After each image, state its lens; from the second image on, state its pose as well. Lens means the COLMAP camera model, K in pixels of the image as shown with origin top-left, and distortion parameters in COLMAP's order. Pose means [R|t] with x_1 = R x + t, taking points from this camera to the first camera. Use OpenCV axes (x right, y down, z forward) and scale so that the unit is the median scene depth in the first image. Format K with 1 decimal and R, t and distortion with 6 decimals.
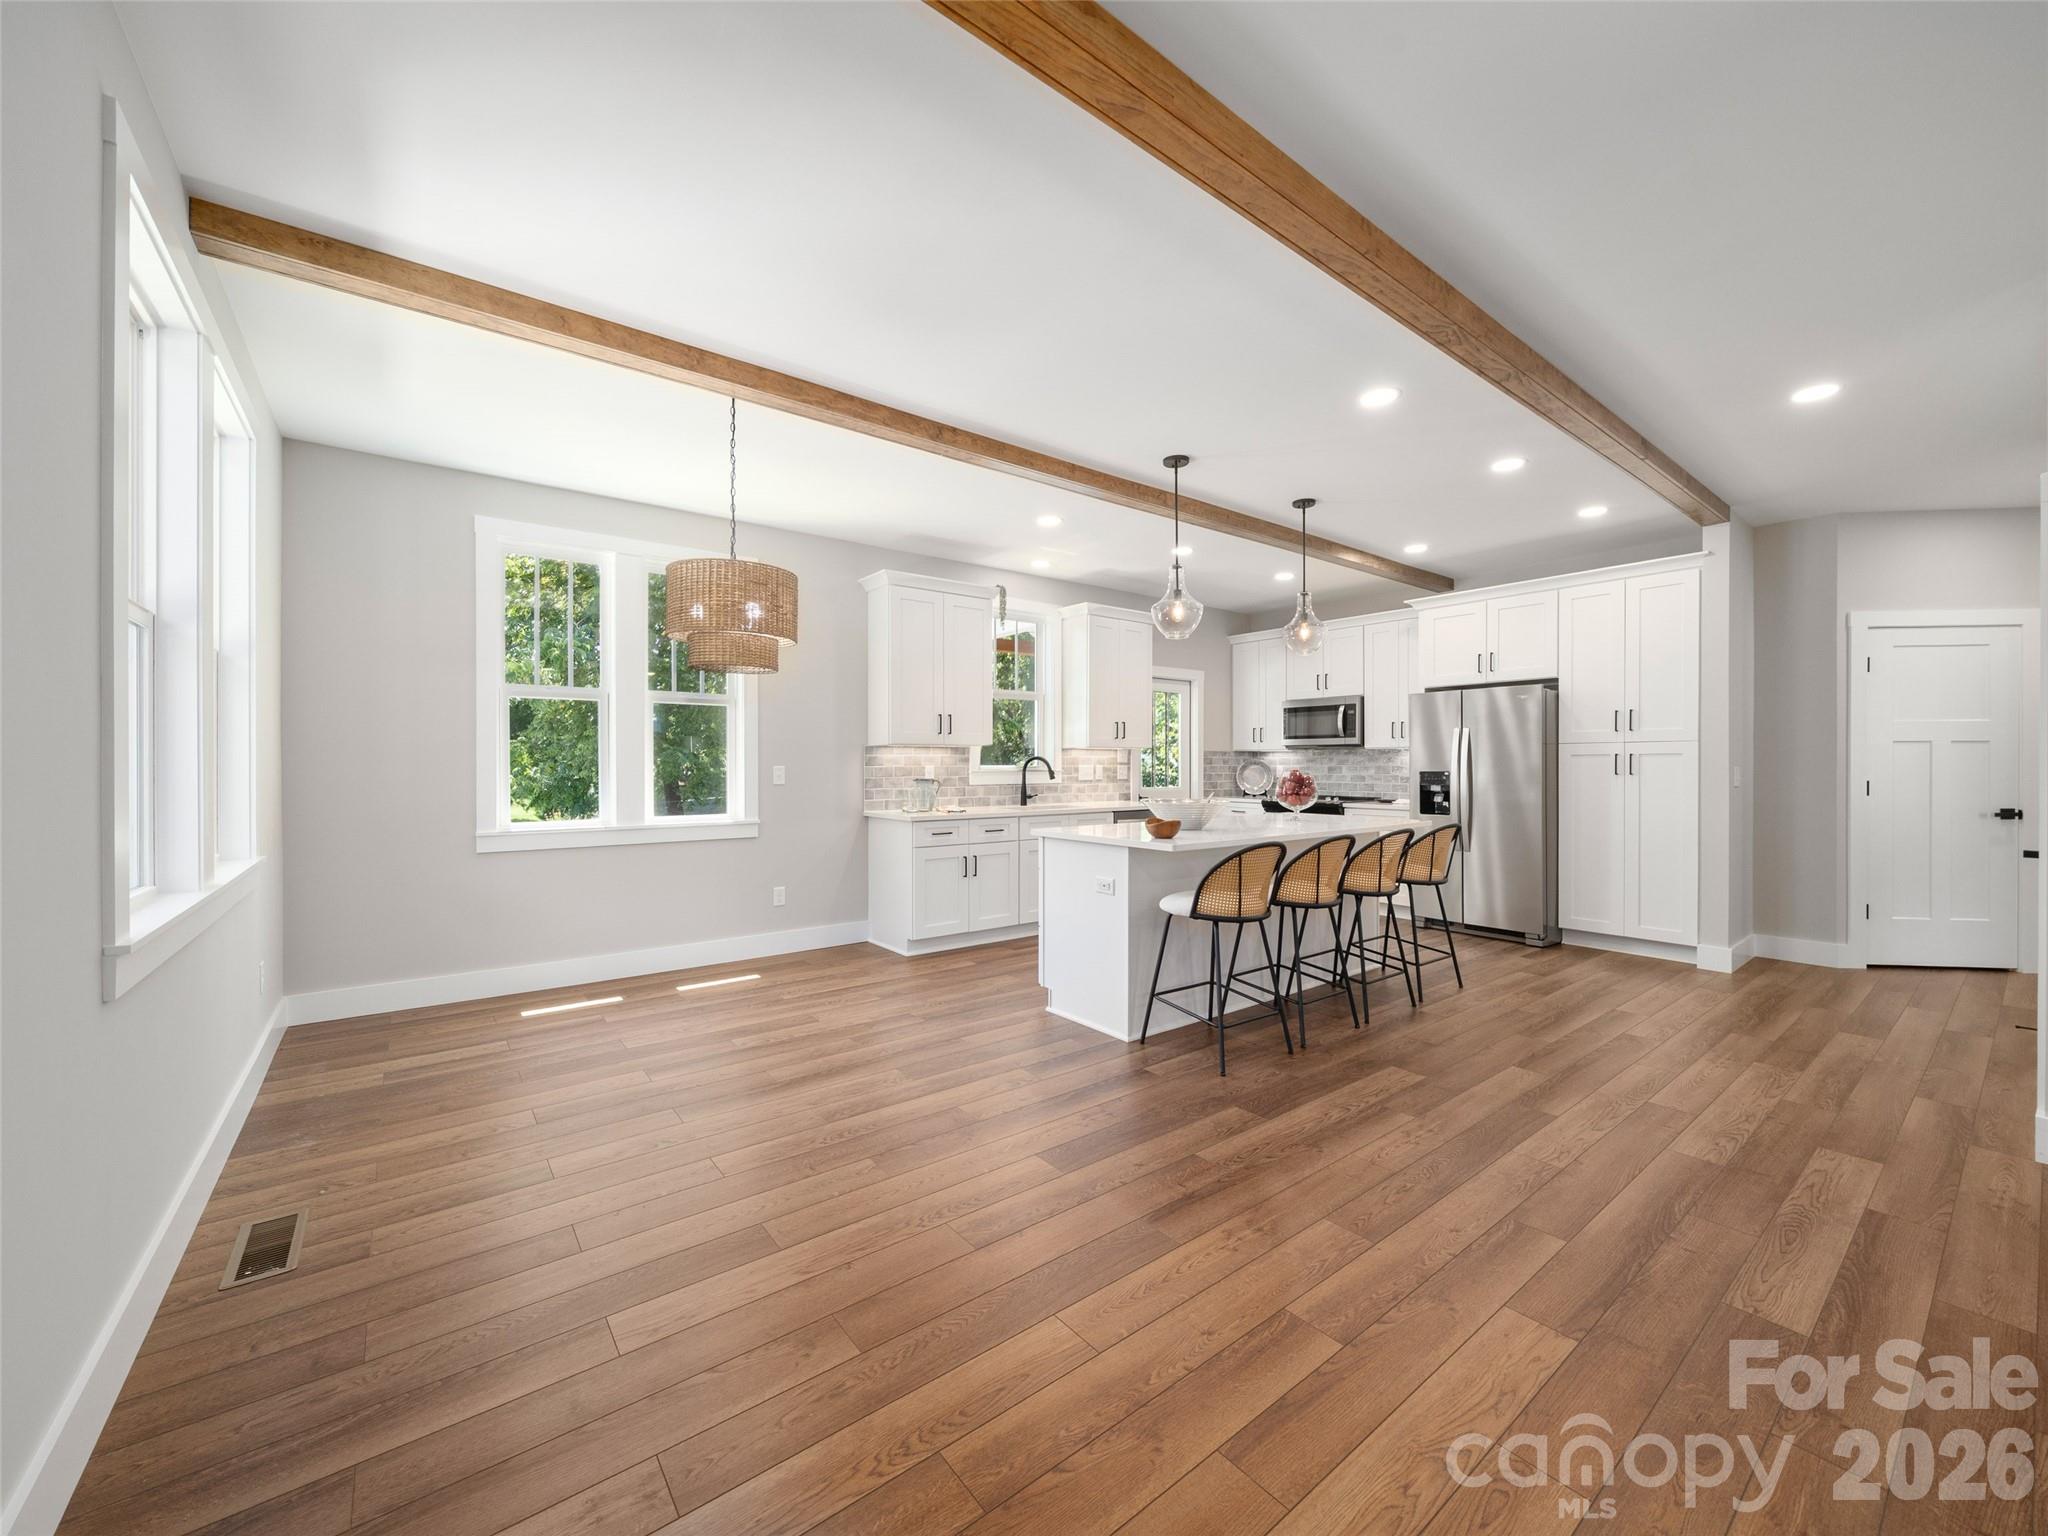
lens RADIAL K [[796.6, 0, 1014.0], [0, 796.6, 766.2], [0, 0, 1]] dist [-0.007538, -0.000526]
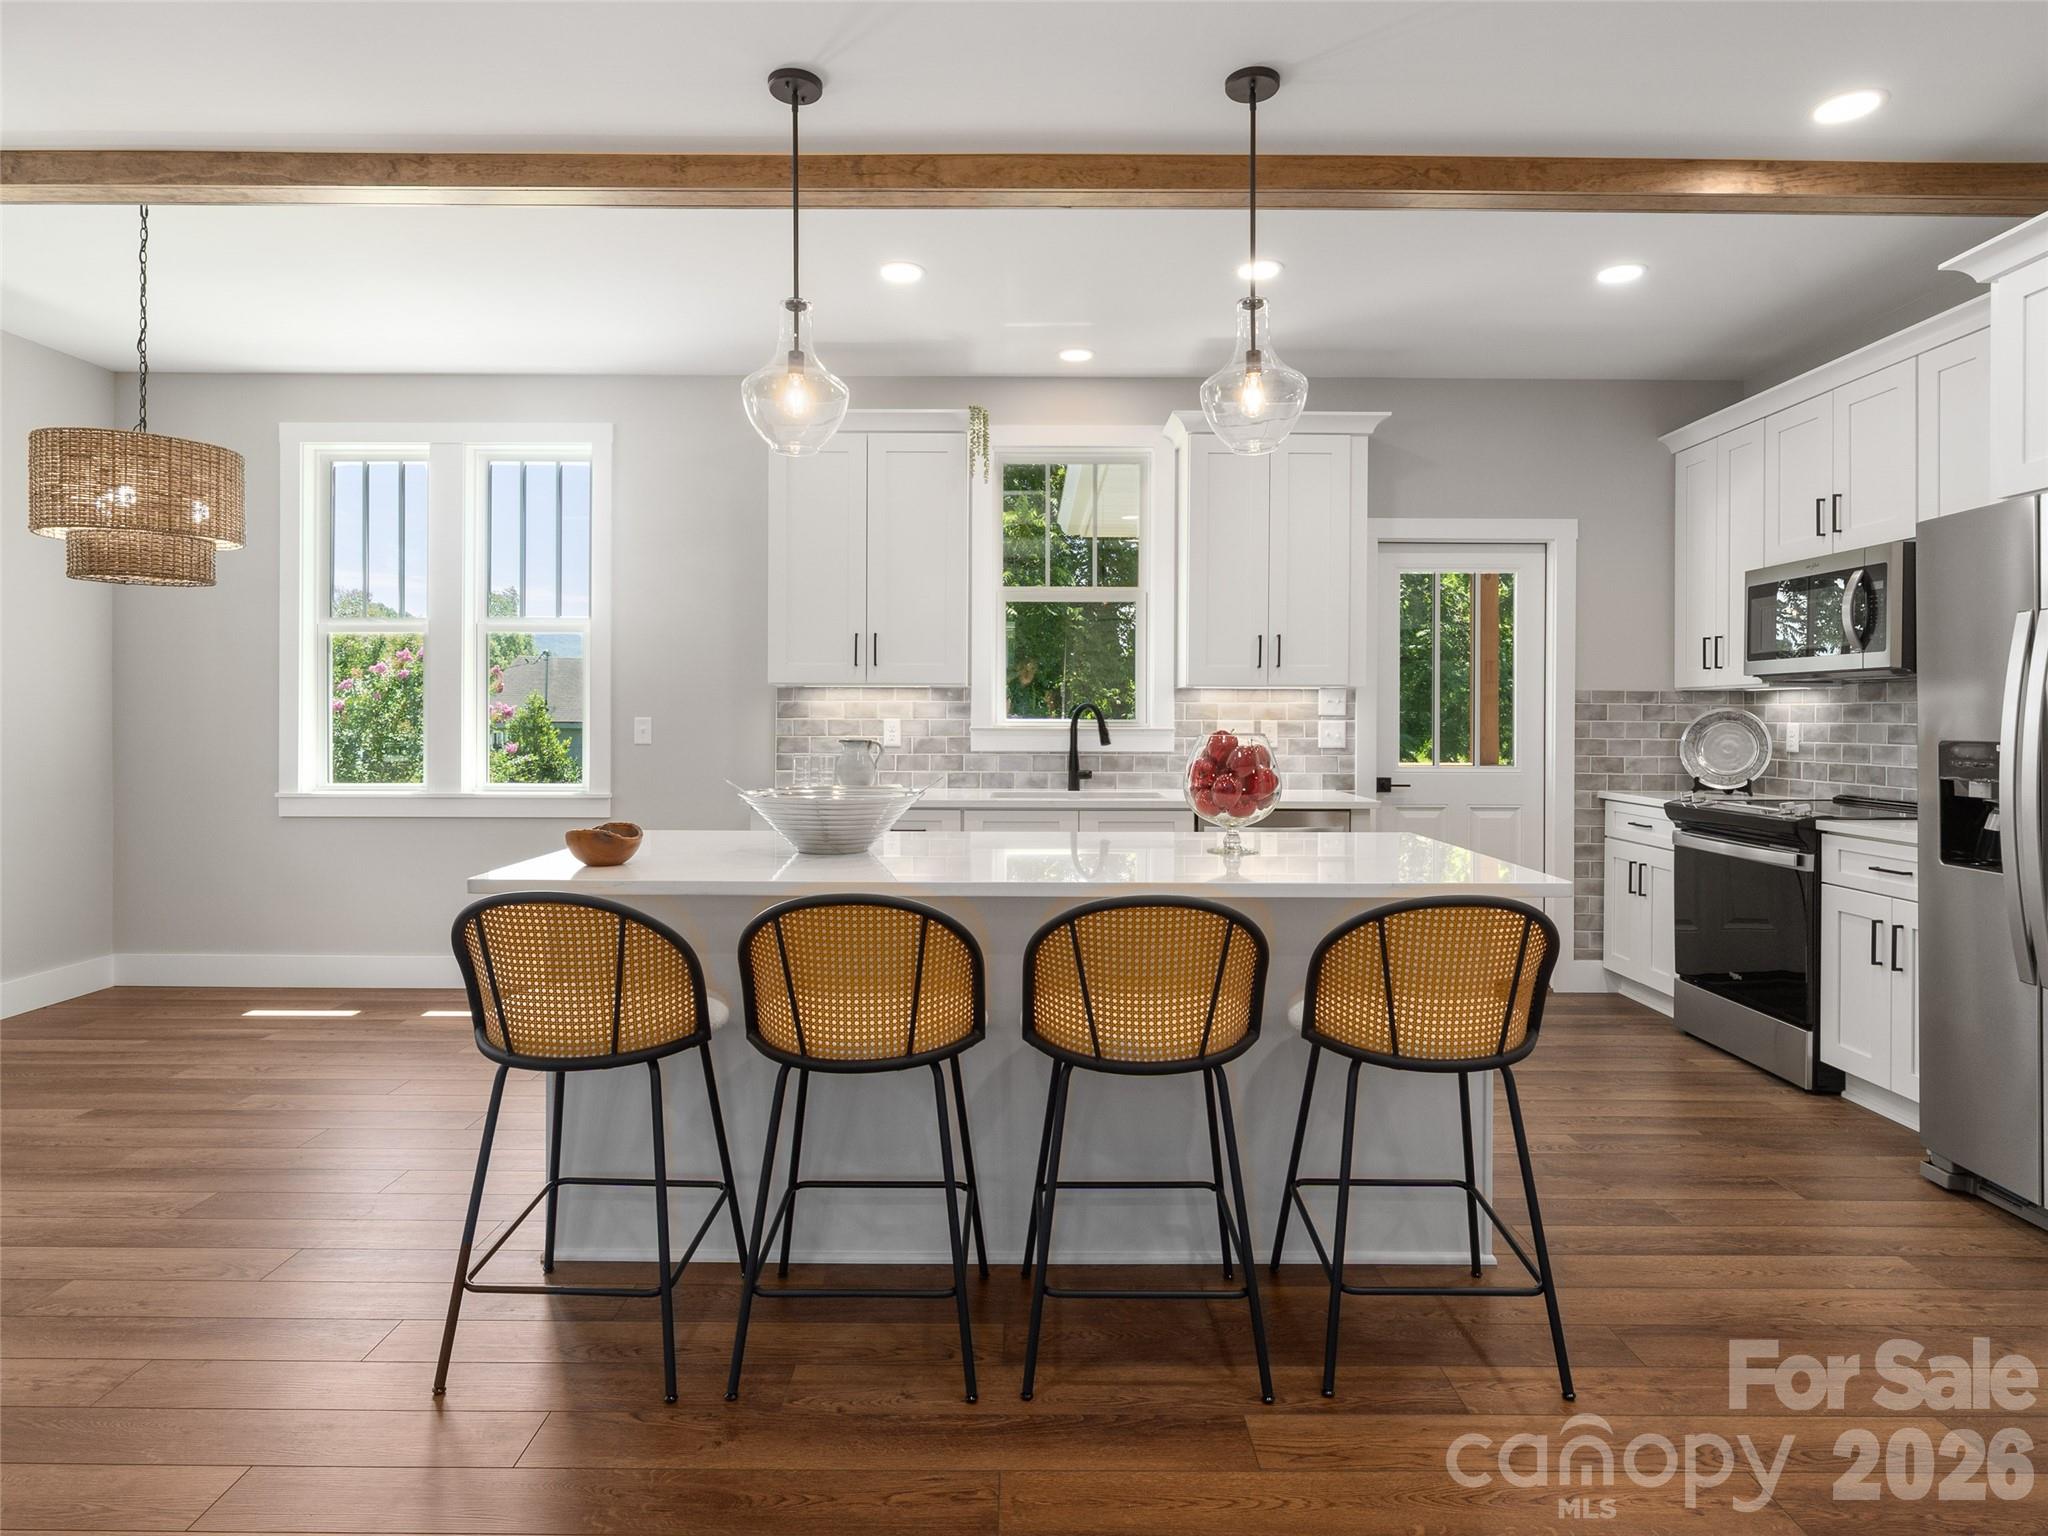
lens RADIAL K [[1126.6, 0, 1019.5], [0, 1126.6, 722.9], [0, 0, 1]] dist [-0.001181, -0.000596]
pose [[0.796163, 0.006306, -0.605049, 0.486595], [-0.006203, 0.999978, 0.002260, 0.000183], [0.605050, 0.001954, 0.796185, 0.360353]]
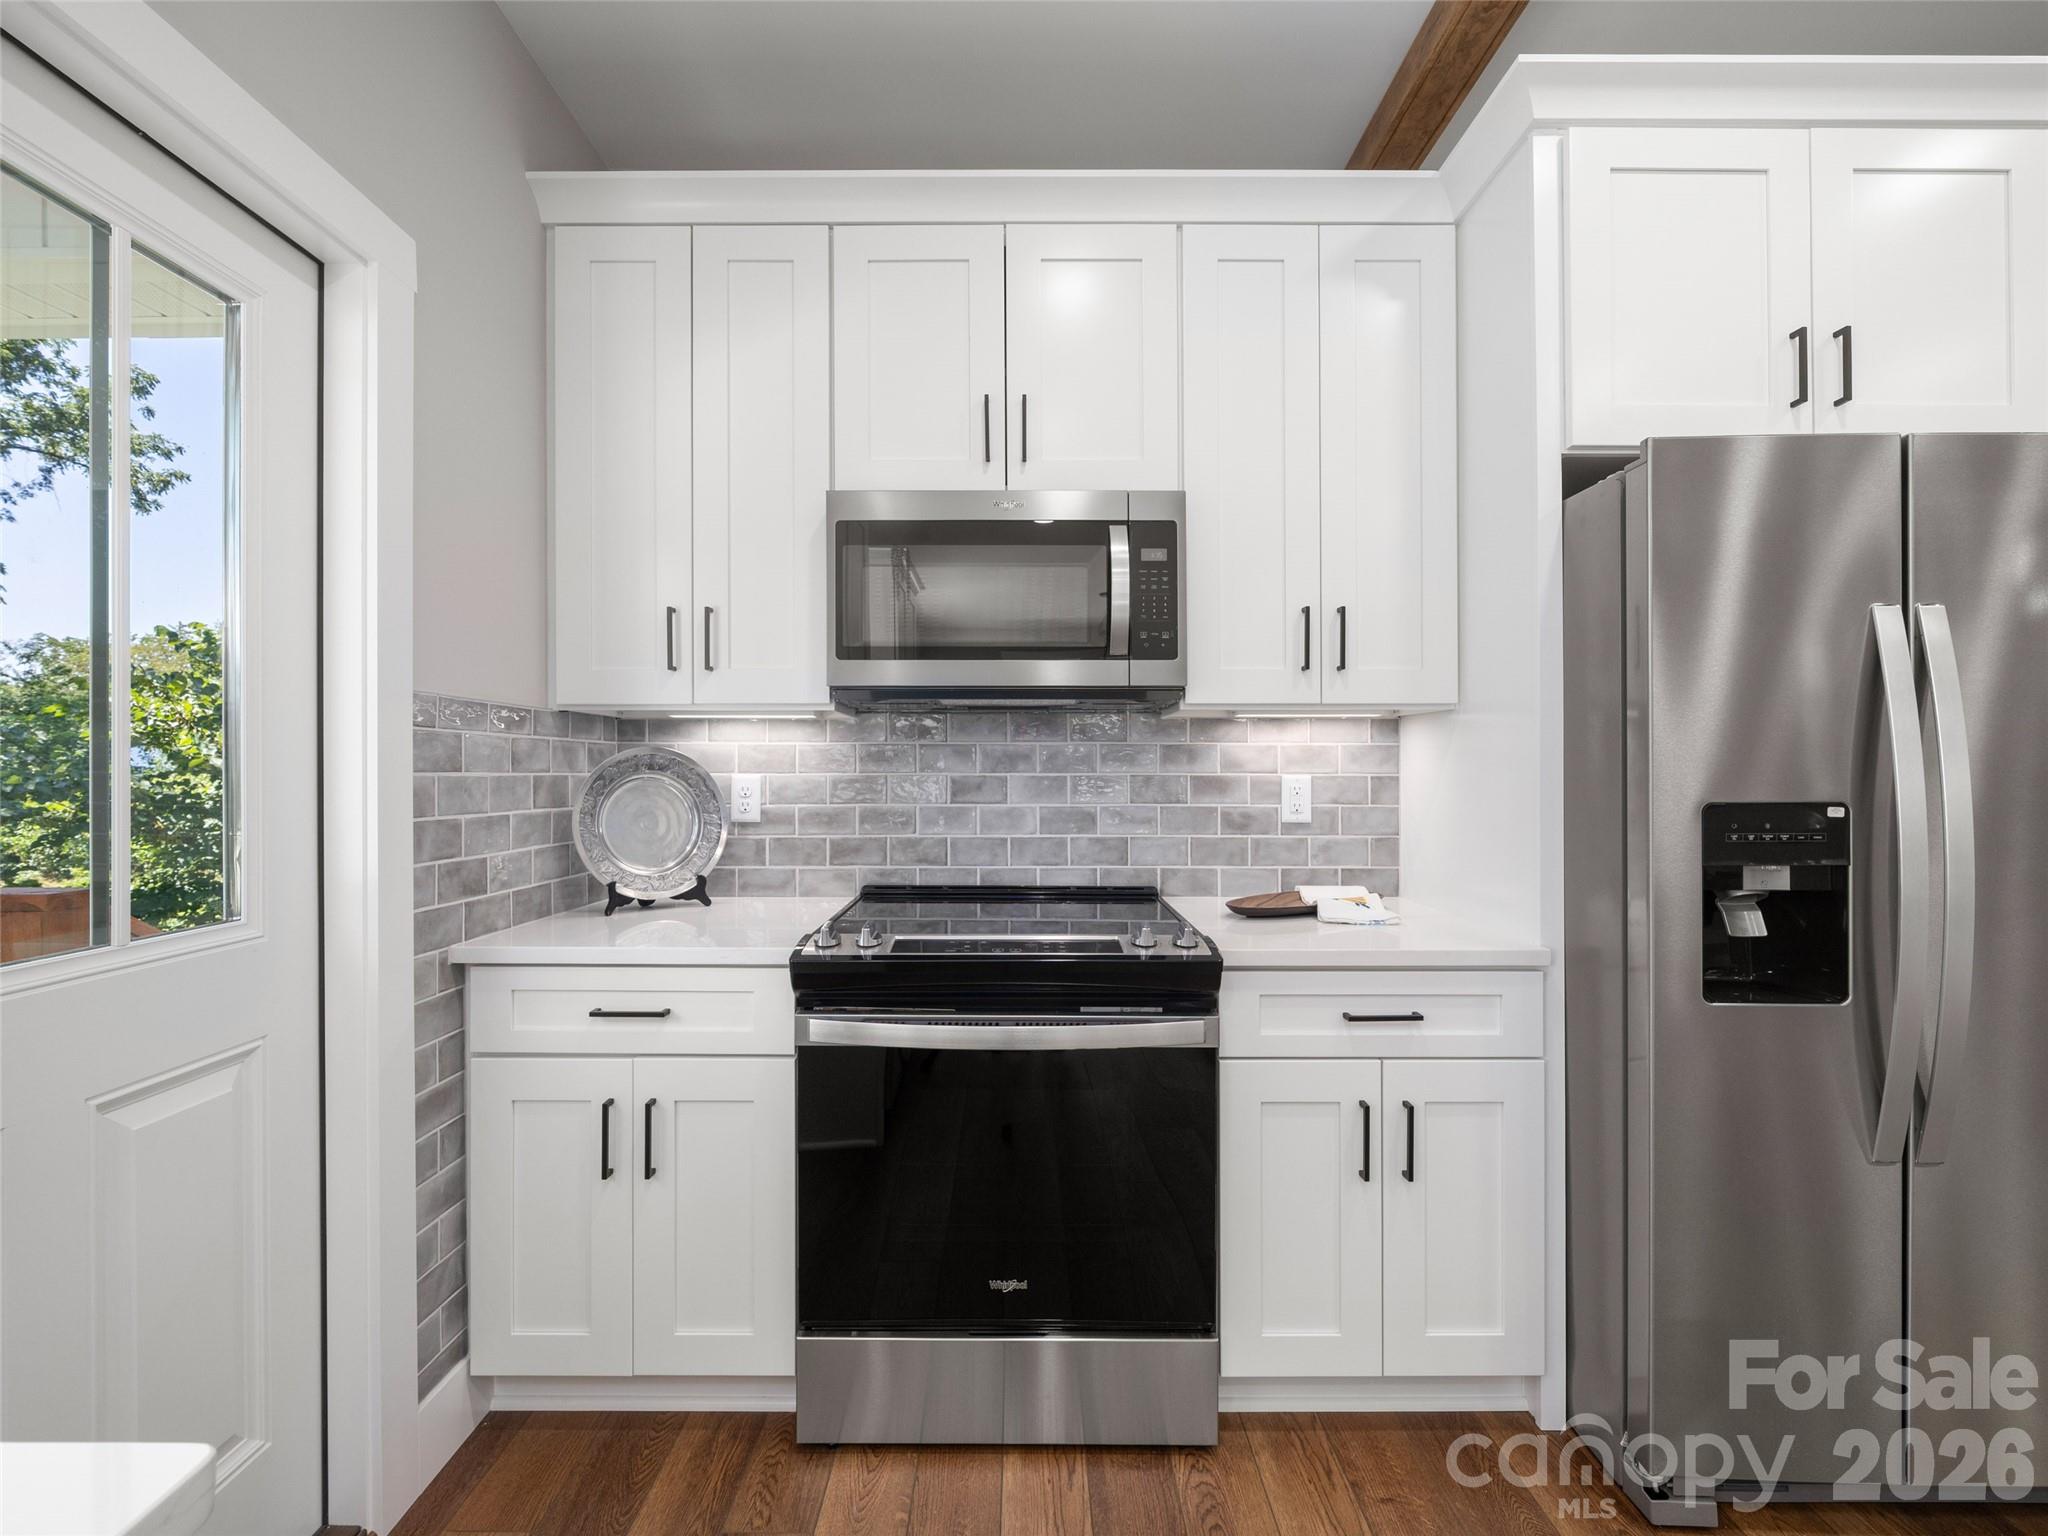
lens RADIAL K [[885.4, 0, 1022.6], [0, 885.4, 770.0], [0, 0, 1]] dist [-0.000499, -0.000961]
pose [[0.598408, -0.000540, 0.801192, 0.208925], [0.002179, 0.999997, -0.000954, -0.002483], [-0.801189, 0.002317, 0.598407, 0.999152]]
